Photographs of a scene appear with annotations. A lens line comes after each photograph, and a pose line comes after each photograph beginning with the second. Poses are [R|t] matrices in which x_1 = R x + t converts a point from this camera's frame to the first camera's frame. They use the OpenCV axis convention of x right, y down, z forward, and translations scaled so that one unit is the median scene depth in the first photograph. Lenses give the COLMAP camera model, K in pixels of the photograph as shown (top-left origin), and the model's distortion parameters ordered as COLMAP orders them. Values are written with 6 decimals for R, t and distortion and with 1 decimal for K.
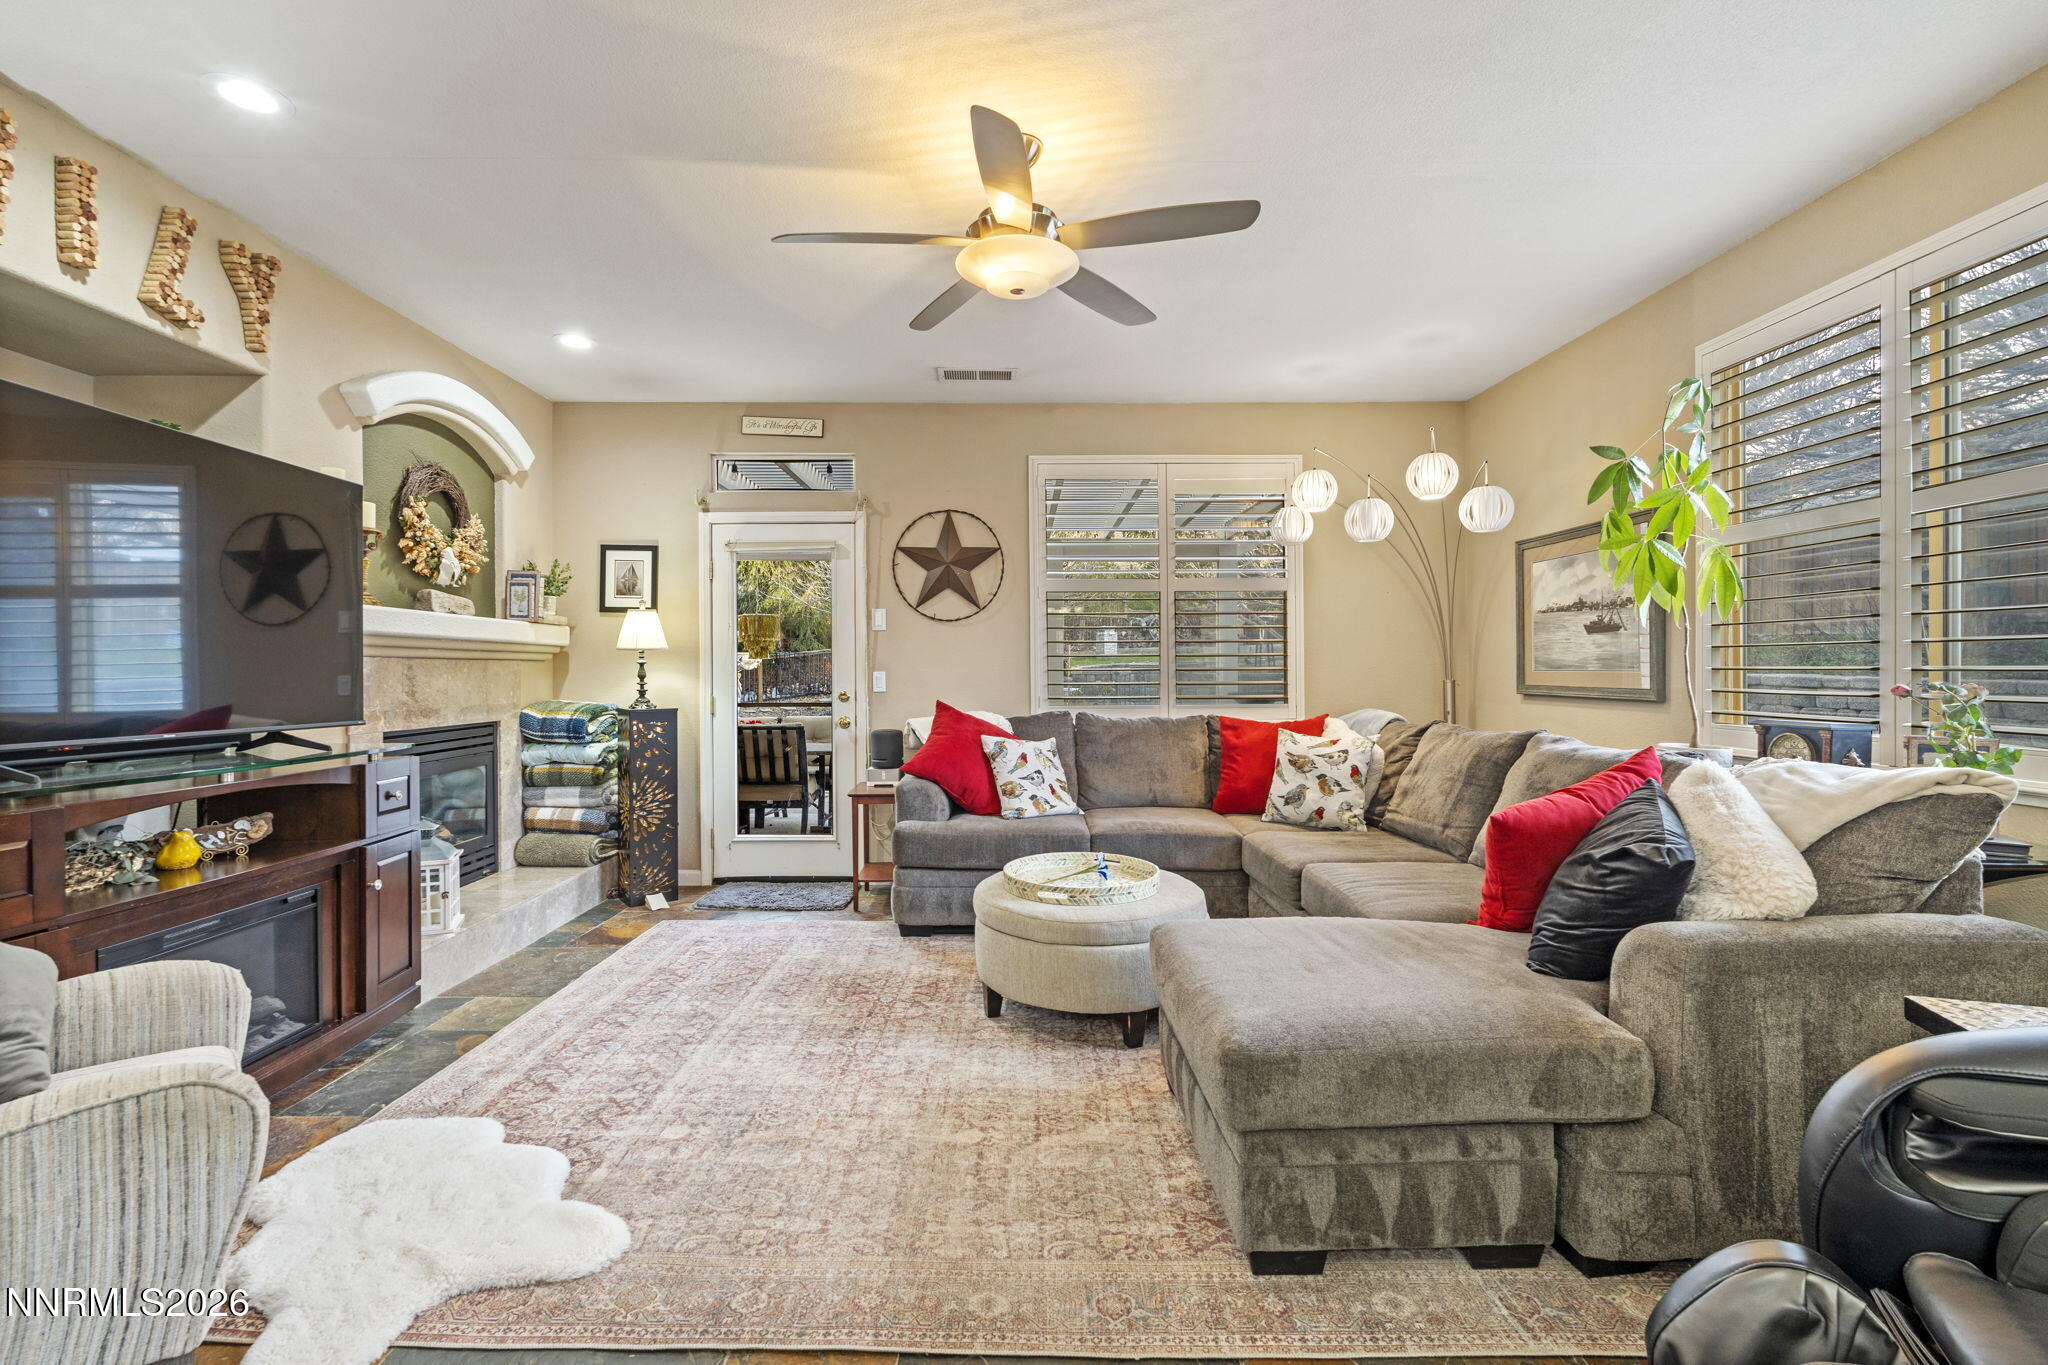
lens RADIAL K [[887.6, 0, 1014.9], [0, 887.6, 672.0], [0, 0, 1]] dist [-0.002903, -0.000088]
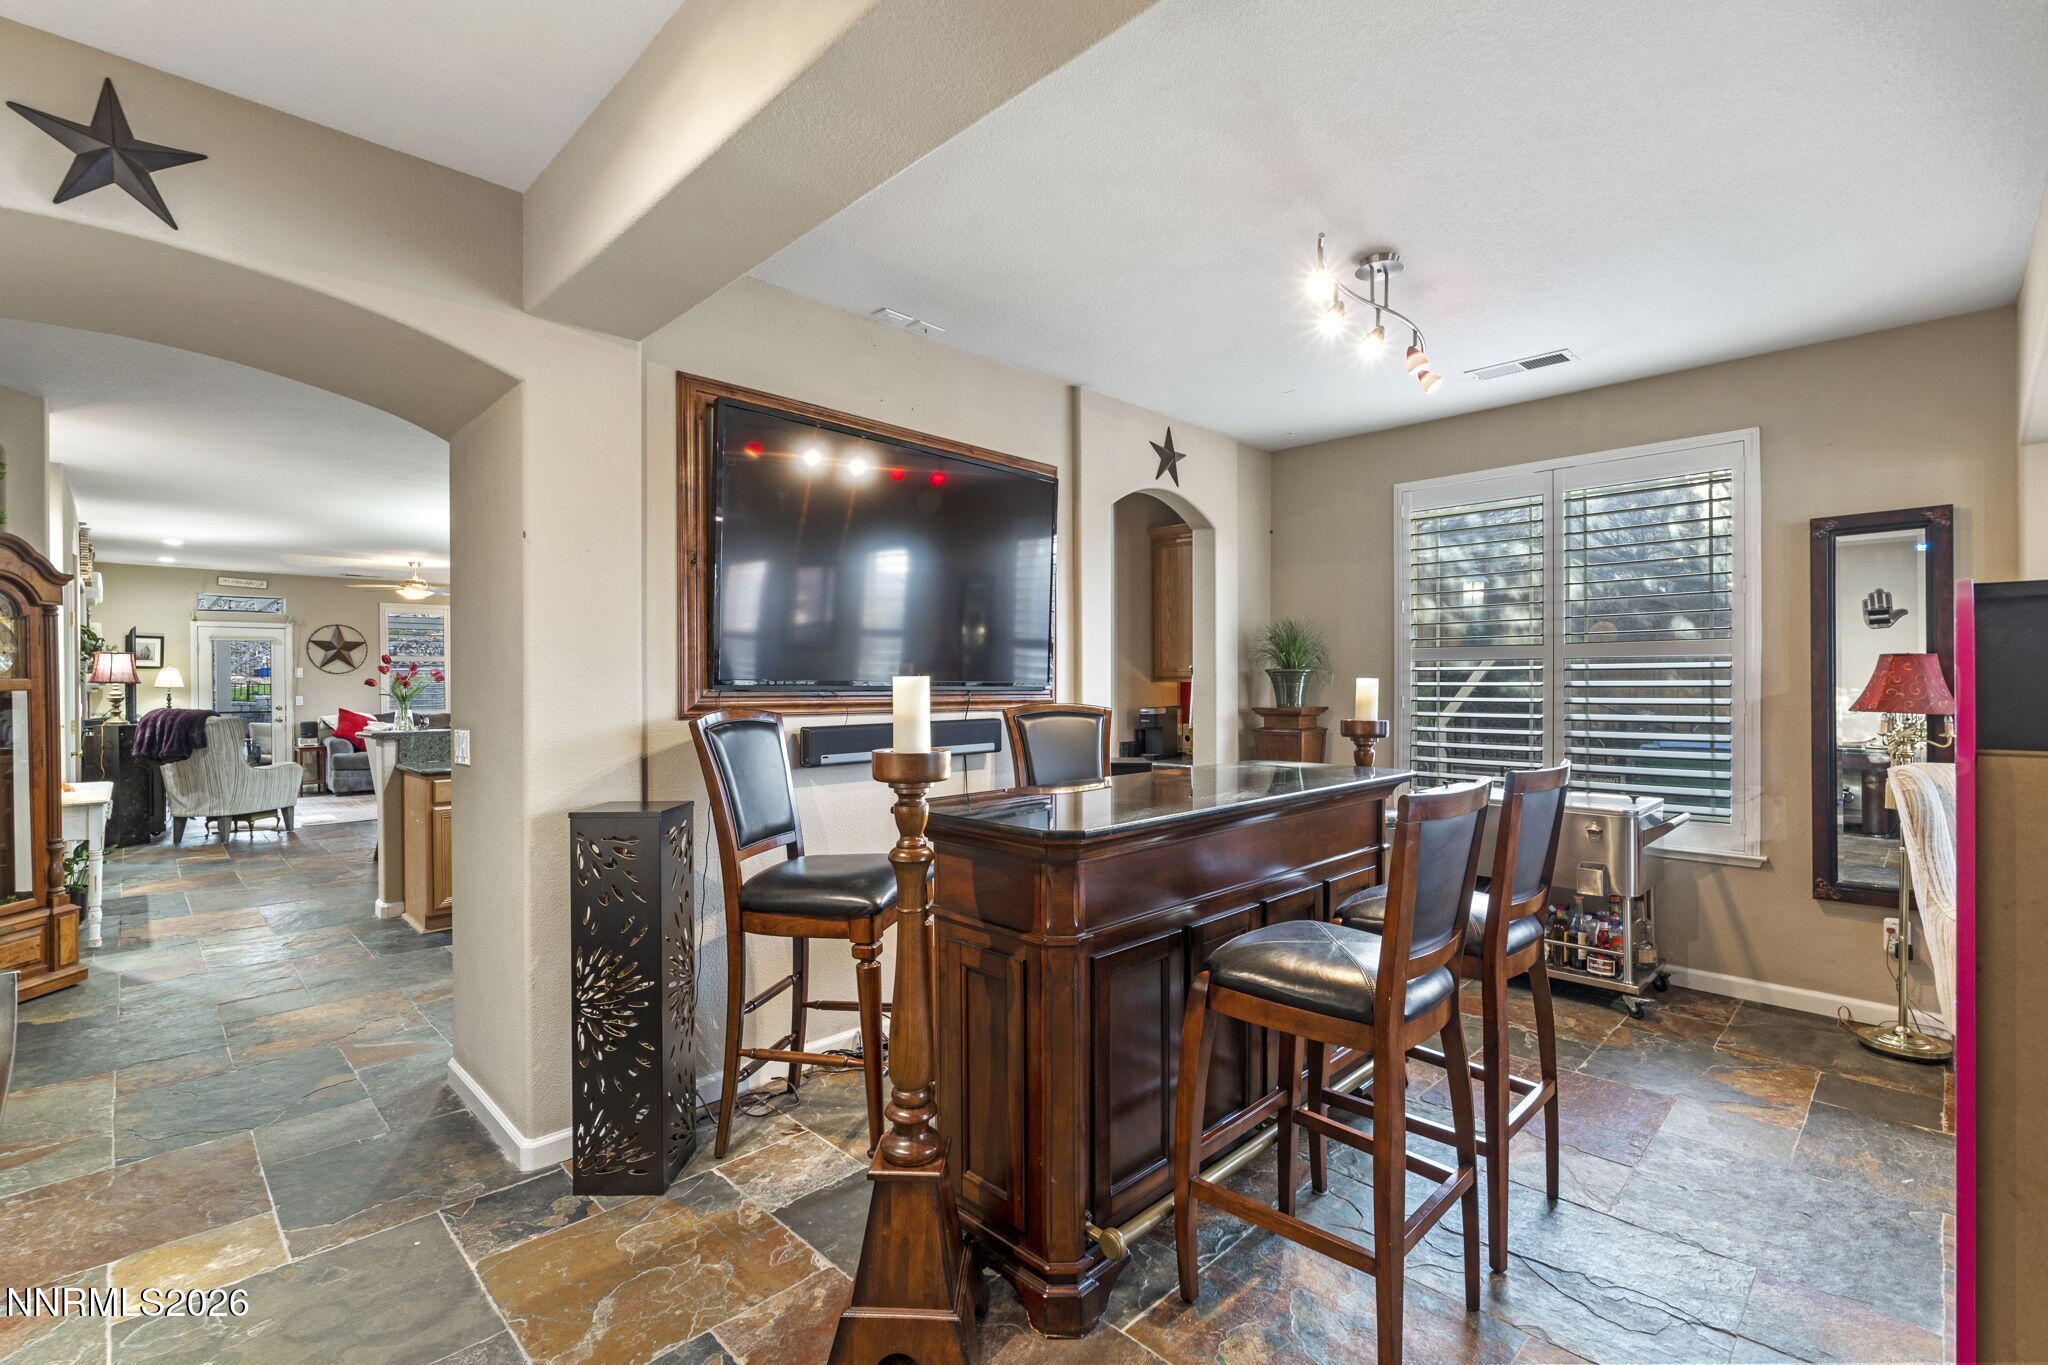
lens RADIAL K [[916.0, 0, 1025.6], [0, 916.0, 676.7], [0, 0, 1]] dist [-0.003618, 0.000043]
pose [[0.710249, 0.002405, 0.703946, -0.621676], [0.005429, 0.999946, -0.008894, -0.025101], [-0.703929, 0.010139, 0.710198, -2.508587]]
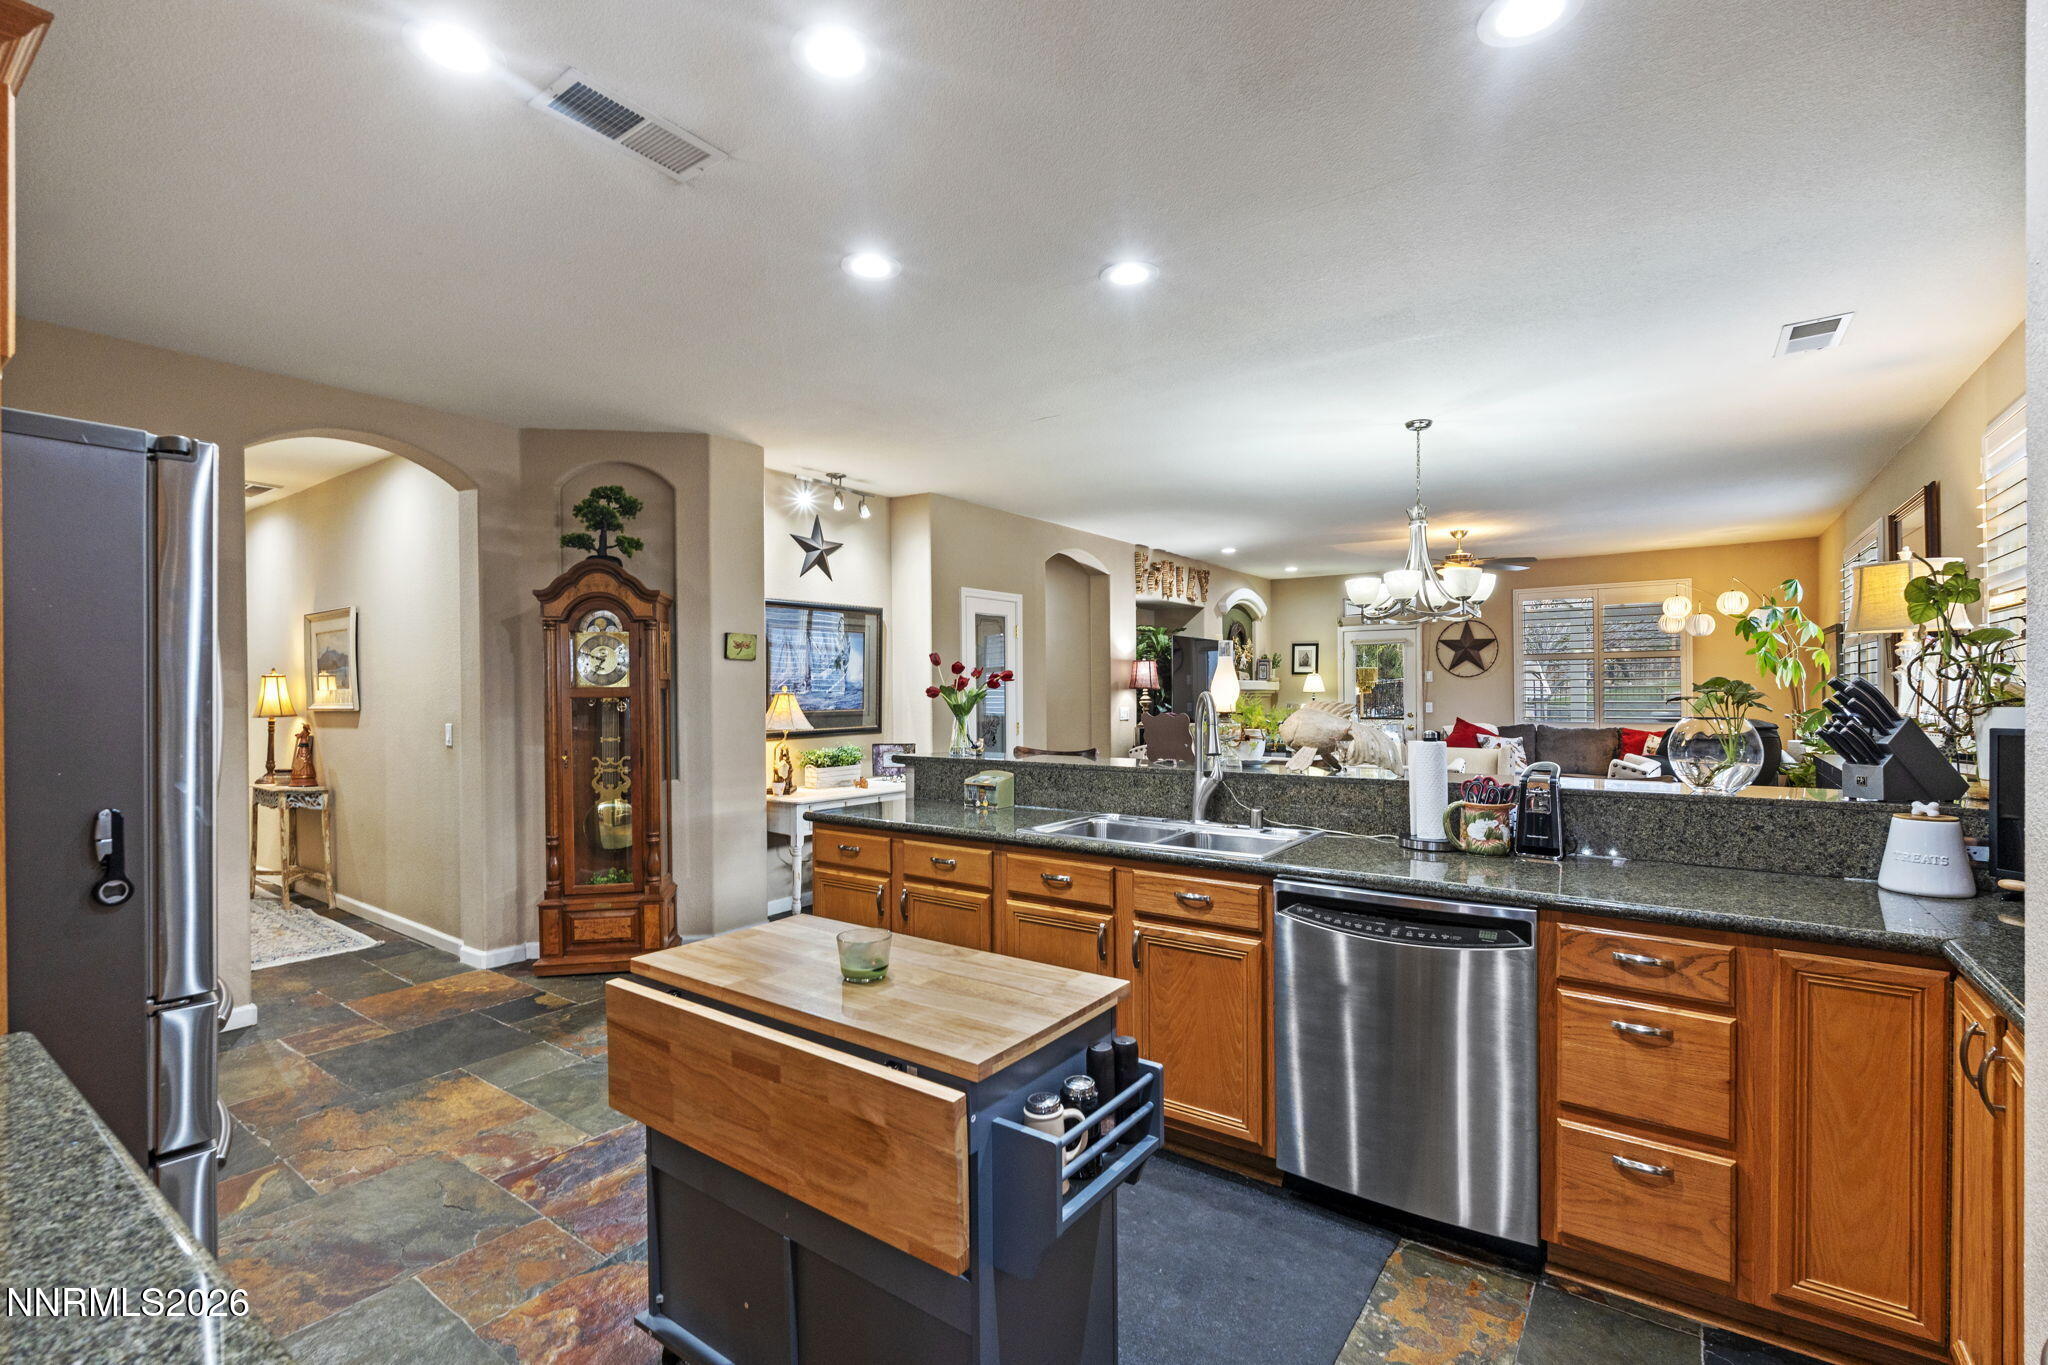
lens RADIAL K [[914.4, 0, 1018.6], [0, 914.4, 686.7], [0, 0, 1]] dist [-0.001612, -0.000410]
pose [[0.804959, -0.002962, -0.593323, 0.428456], [-0.000531, 0.999984, -0.005713, -0.031545], [0.593330, 0.004914, 0.804944, -1.592843]]
